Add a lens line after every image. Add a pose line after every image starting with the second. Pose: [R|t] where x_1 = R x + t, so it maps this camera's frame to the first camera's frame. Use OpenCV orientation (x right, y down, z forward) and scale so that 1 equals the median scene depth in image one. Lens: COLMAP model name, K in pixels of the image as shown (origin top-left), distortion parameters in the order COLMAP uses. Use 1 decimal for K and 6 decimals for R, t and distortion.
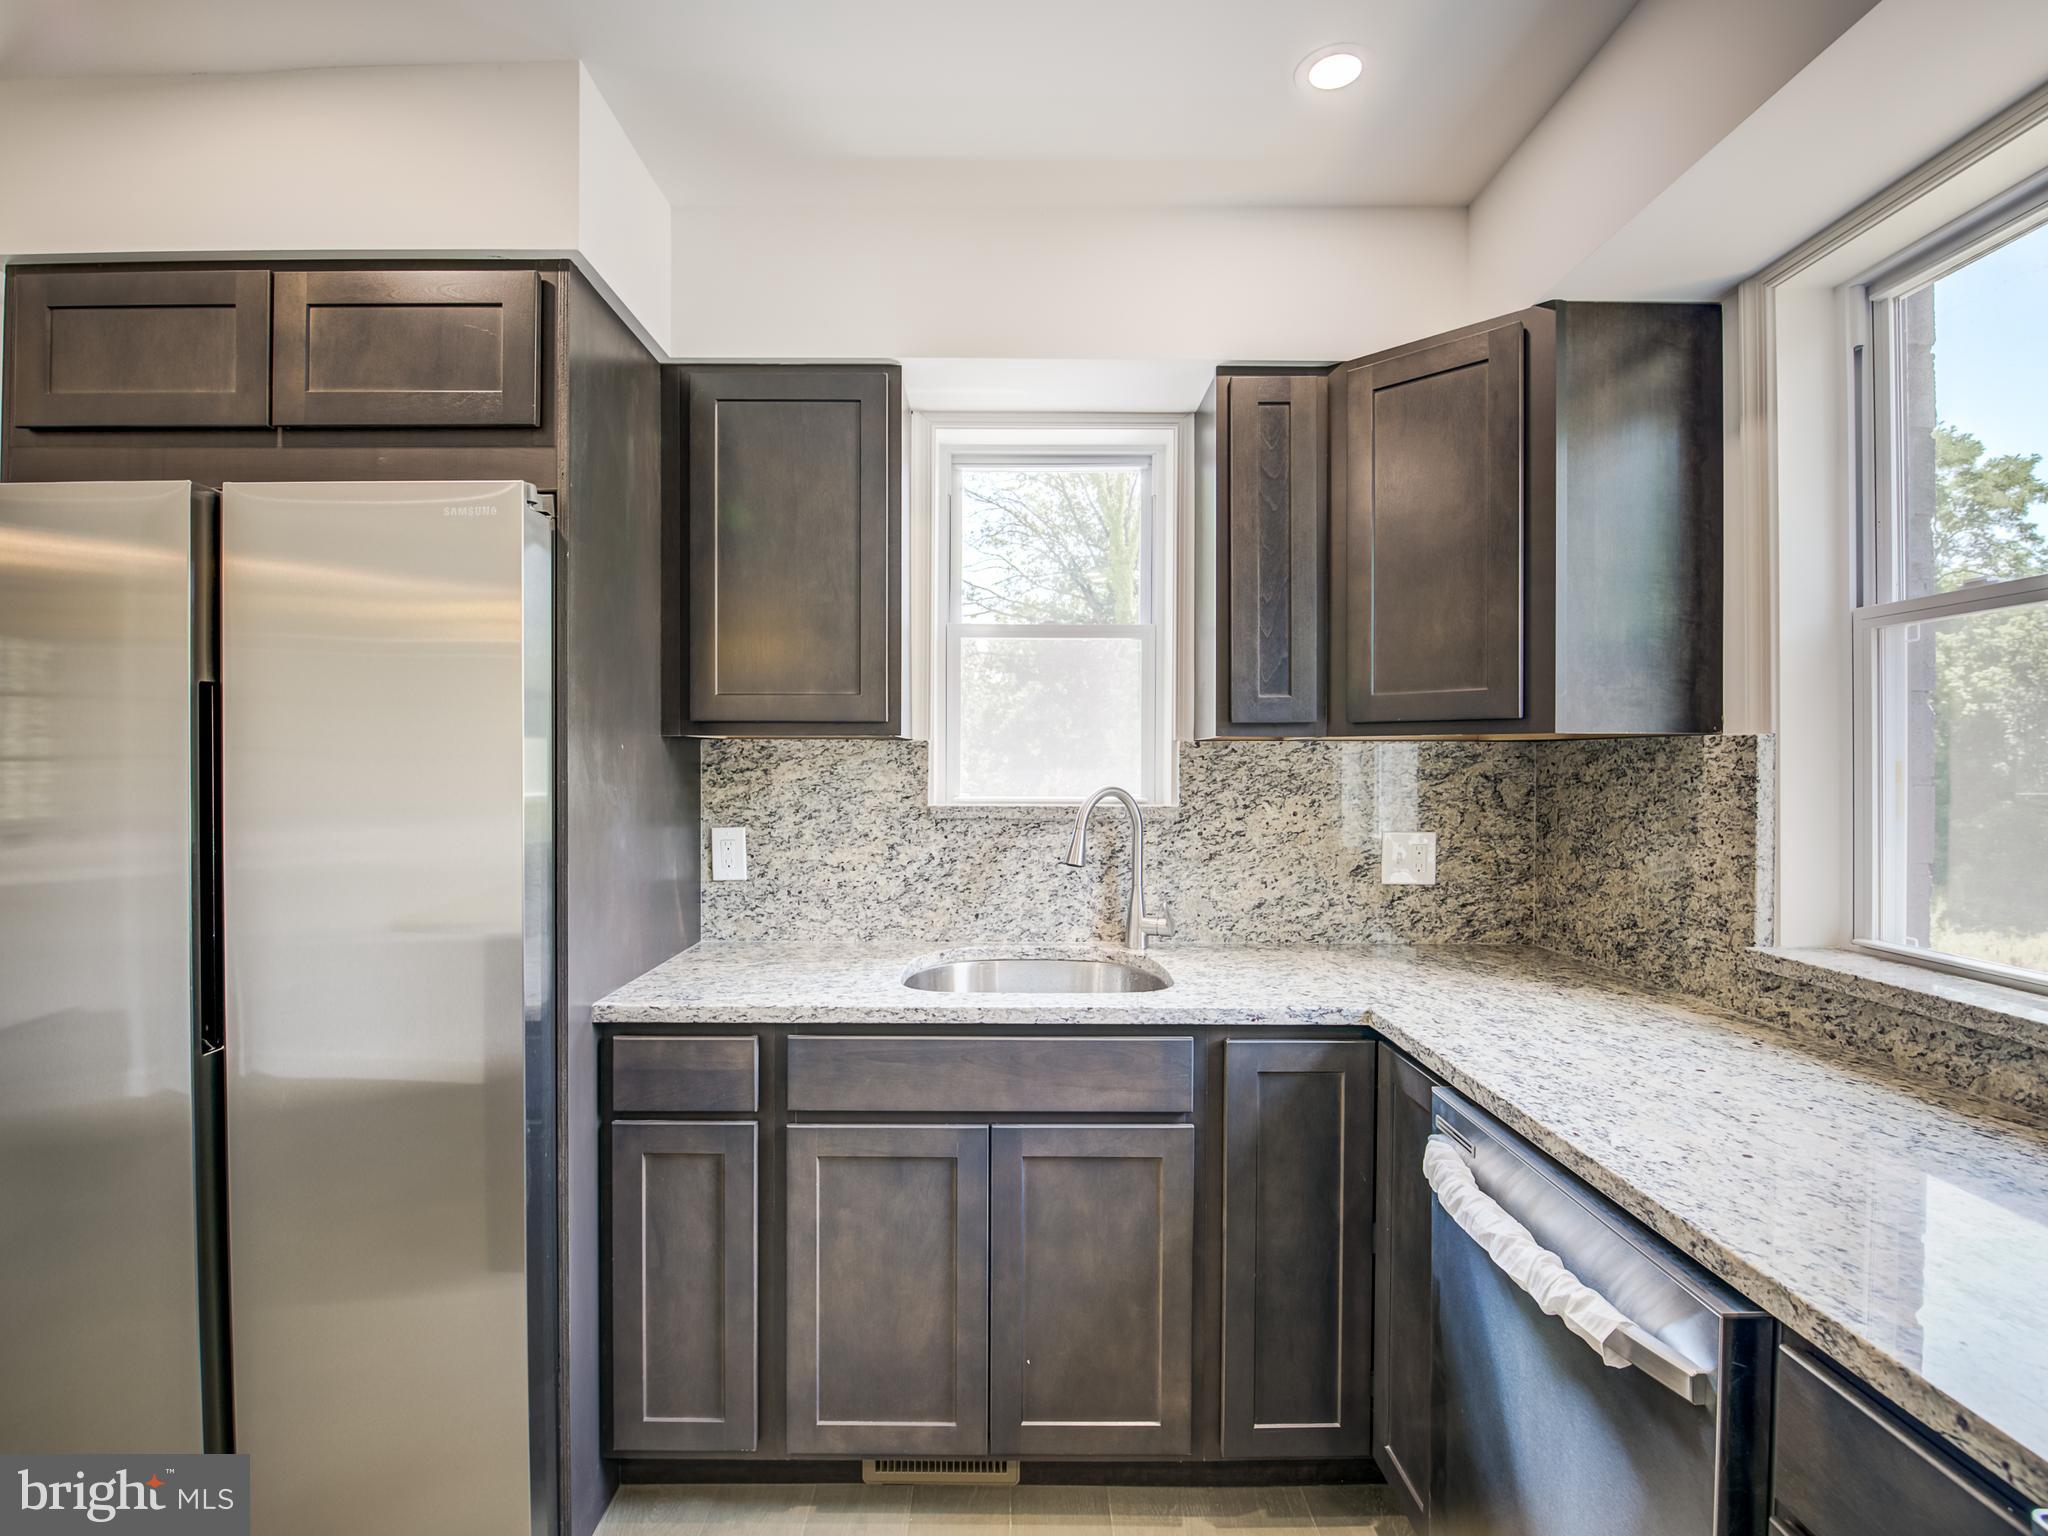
lens RADIAL K [[1000.8, 0, 1011.7], [0, 1000.8, 771.3], [0, 0, 1]] dist [-0.005449, -0.007729]
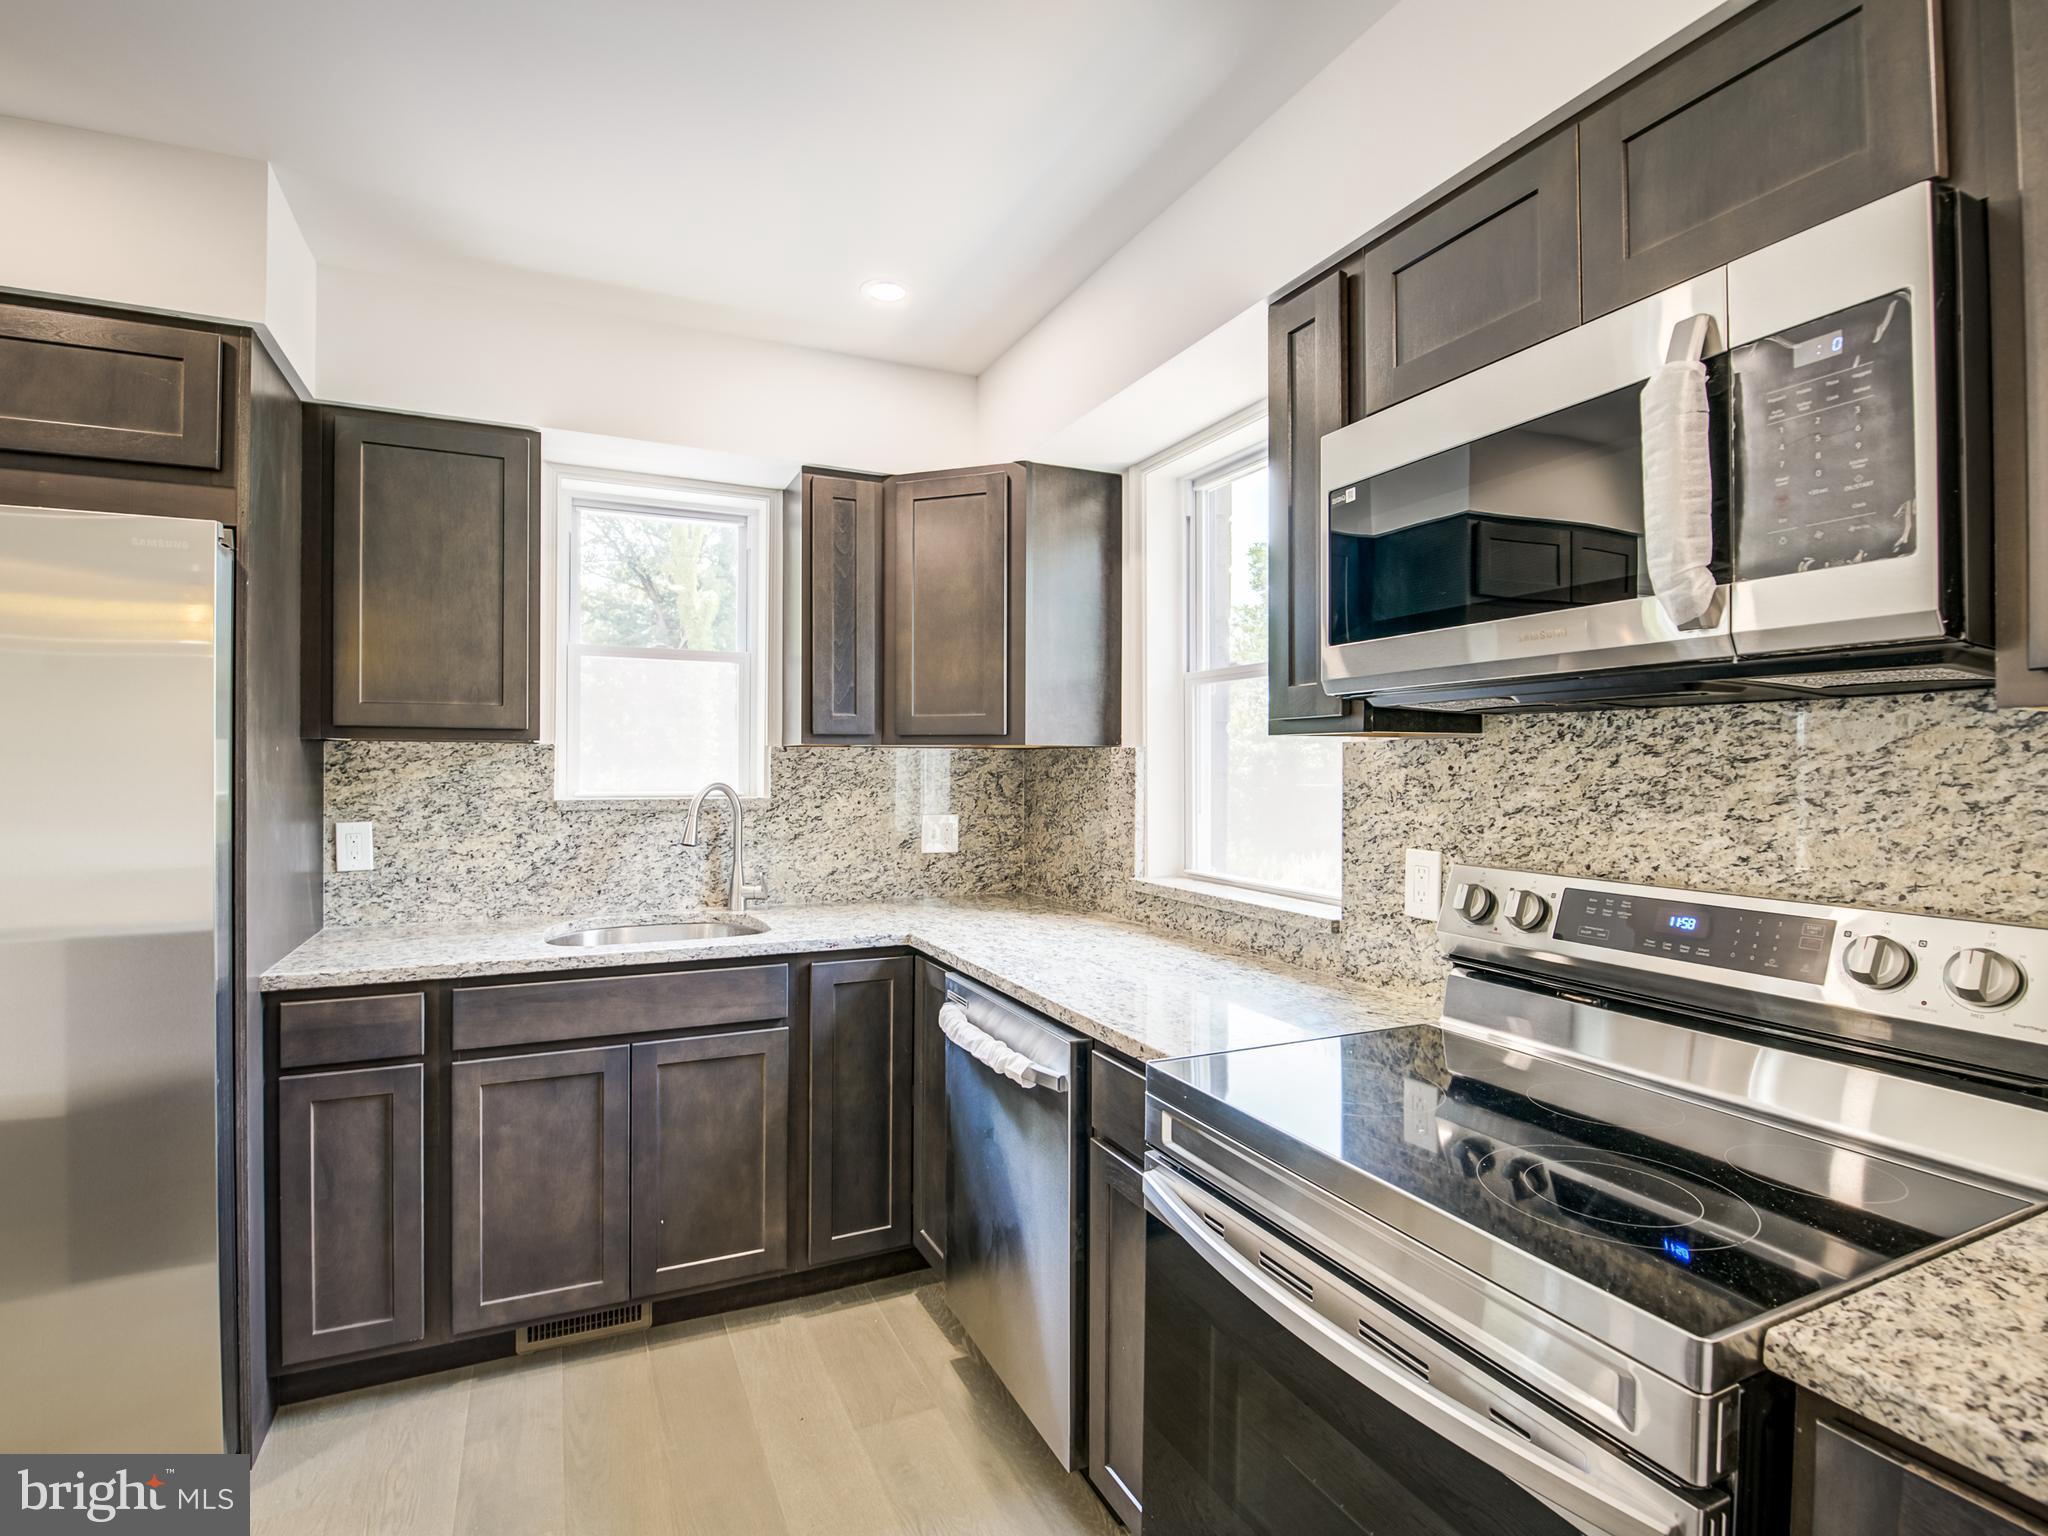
lens RADIAL K [[1000.8, 0, 1006.4], [0, 1000.8, 764.6], [0, 0, 1]] dist [-0.005449, -0.007729]
pose [[0.911617, 0.001487, 0.411039, -0.109832], [0.000737, 0.999986, -0.005251, -0.000426], [-0.411041, 0.005089, 0.911603, -0.378070]]
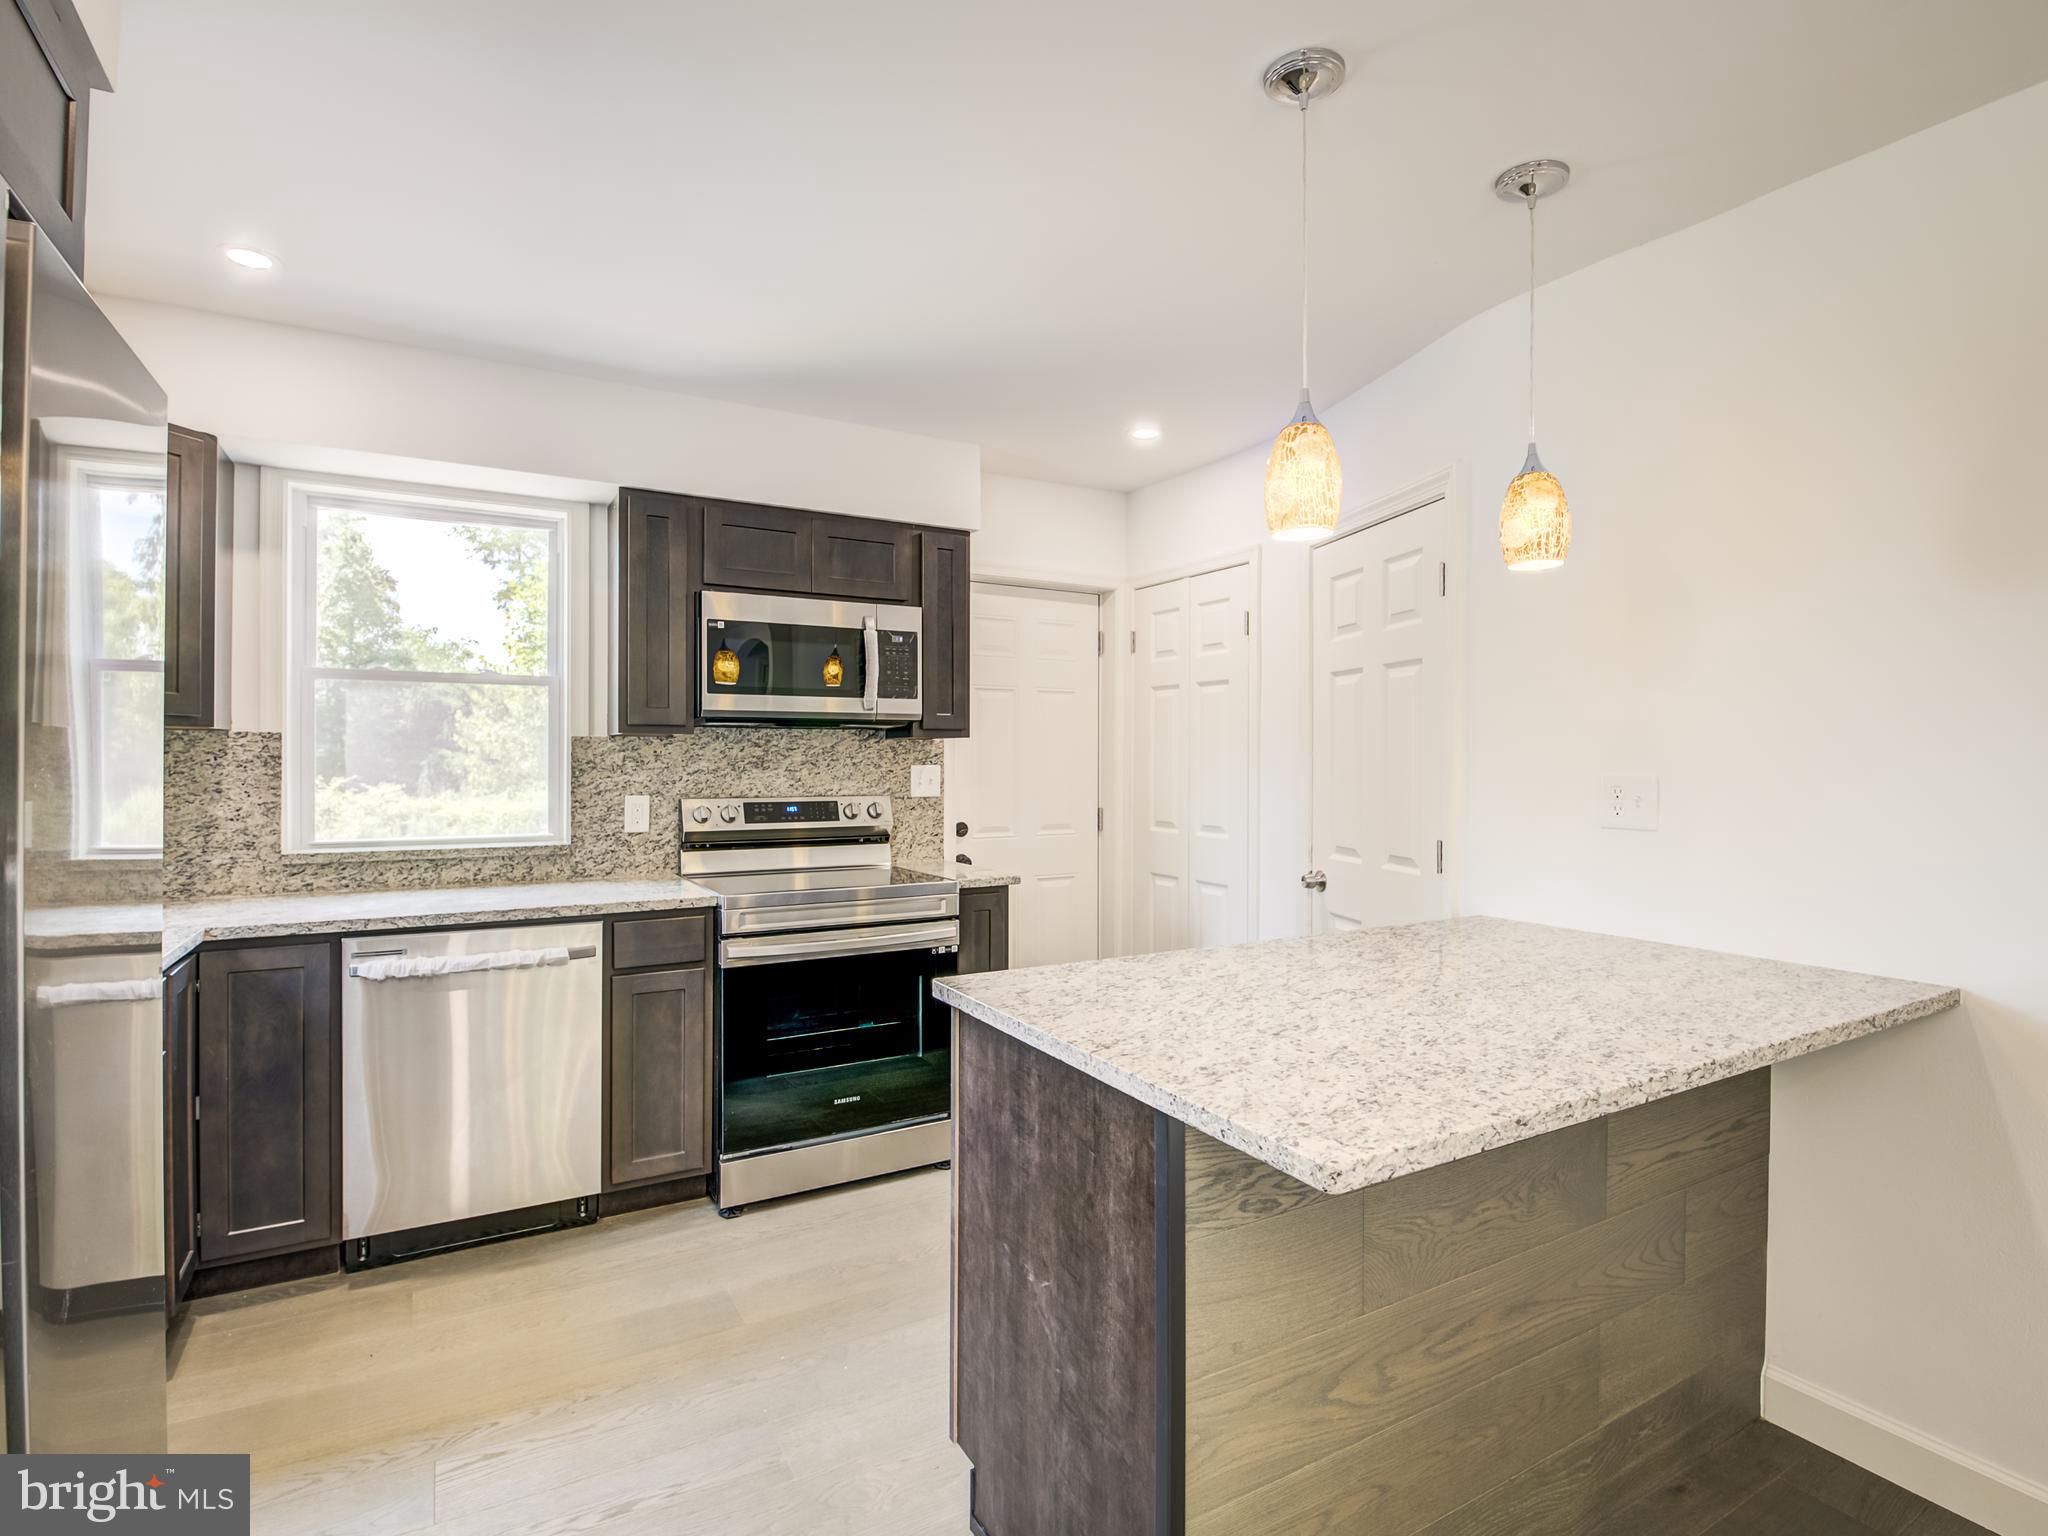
lens RADIAL K [[1000.8, 0, 1029.9], [0, 1000.8, 762.3], [0, 0, 1]] dist [-0.005449, -0.007729]
pose [[-0.506716, -0.011639, 0.862034, -1.326460], [-0.001232, 0.999918, 0.012776, -0.007267], [-0.862112, 0.005412, -0.506689, 0.692504]]
